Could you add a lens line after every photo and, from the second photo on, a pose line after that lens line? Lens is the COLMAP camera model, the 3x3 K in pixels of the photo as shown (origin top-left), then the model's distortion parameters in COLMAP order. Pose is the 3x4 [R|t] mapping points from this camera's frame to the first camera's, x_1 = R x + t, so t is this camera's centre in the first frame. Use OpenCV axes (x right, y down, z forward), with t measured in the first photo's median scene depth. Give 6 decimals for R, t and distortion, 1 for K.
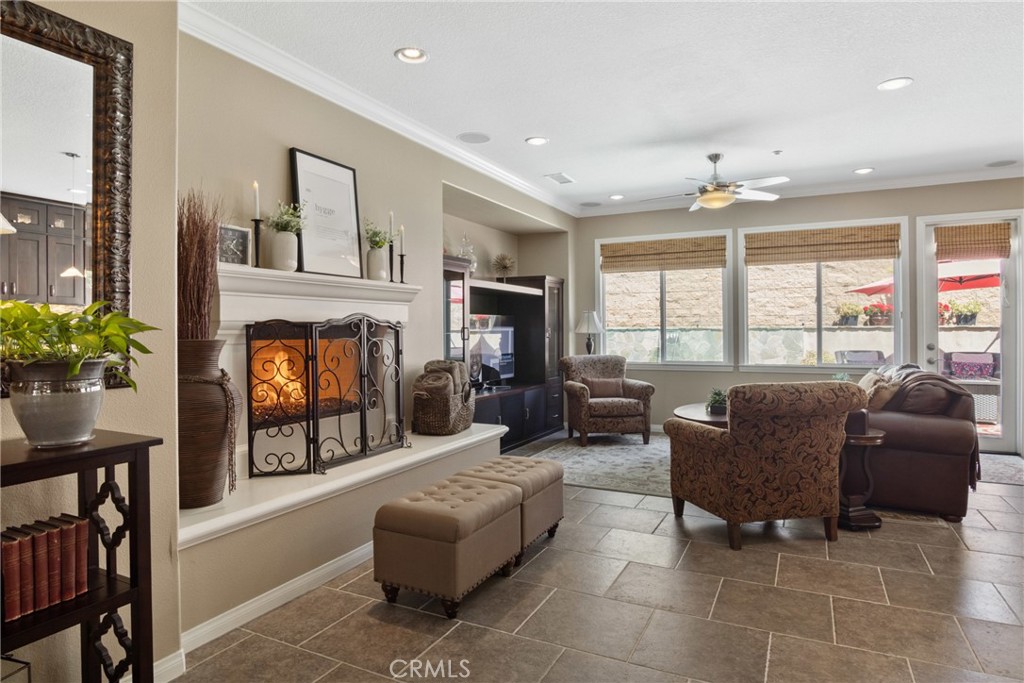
lens RADIAL K [[596.4, 0, 507.2], [0, 596.4, 323.6], [0, 0, 1]] dist [-0.027852, 0.005455]
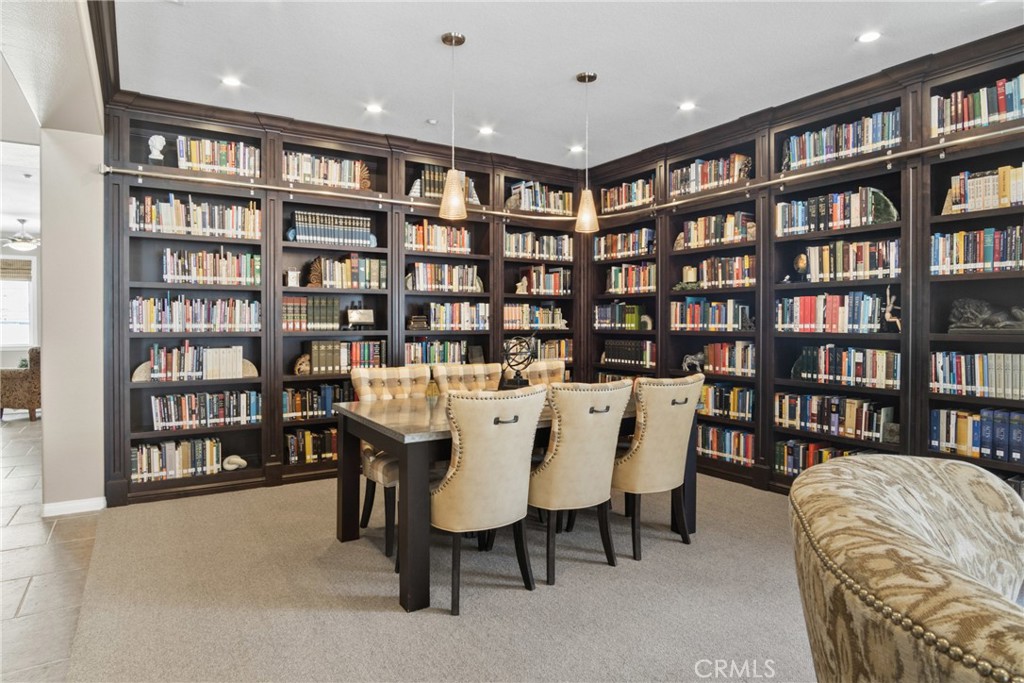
lens RADIAL K [[596.4, 0, 511.6], [0, 596.4, 335.8], [0, 0, 1]] dist [-0.027852, 0.005455]
pose [[0.517359, -0.009097, 0.855720, -0.302098], [-0.014041, 0.999719, 0.019117, -0.003254], [-0.855653, -0.021906, 0.517086, -0.890231]]
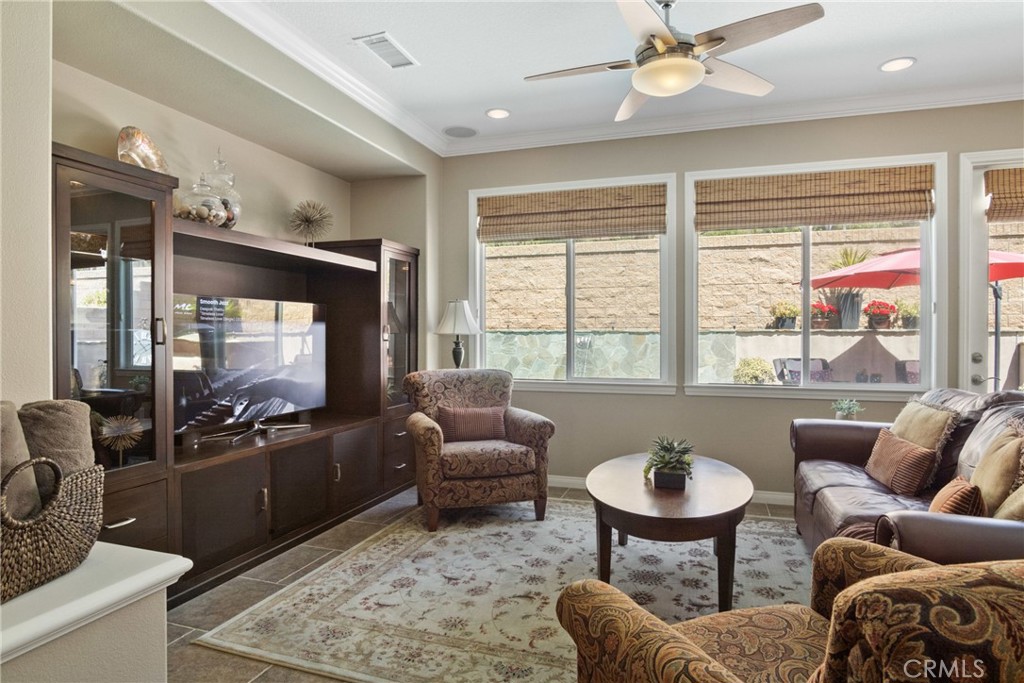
lens RADIAL K [[596.4, 0, 517.1], [0, 596.4, 340.8], [0, 0, 1]] dist [-0.027852, 0.005455]
pose [[0.987168, 0.003861, 0.159636, 0.104161], [-0.007296, 0.999754, 0.020933, 0.009508], [-0.159516, -0.021829, 0.986954, 0.378643]]
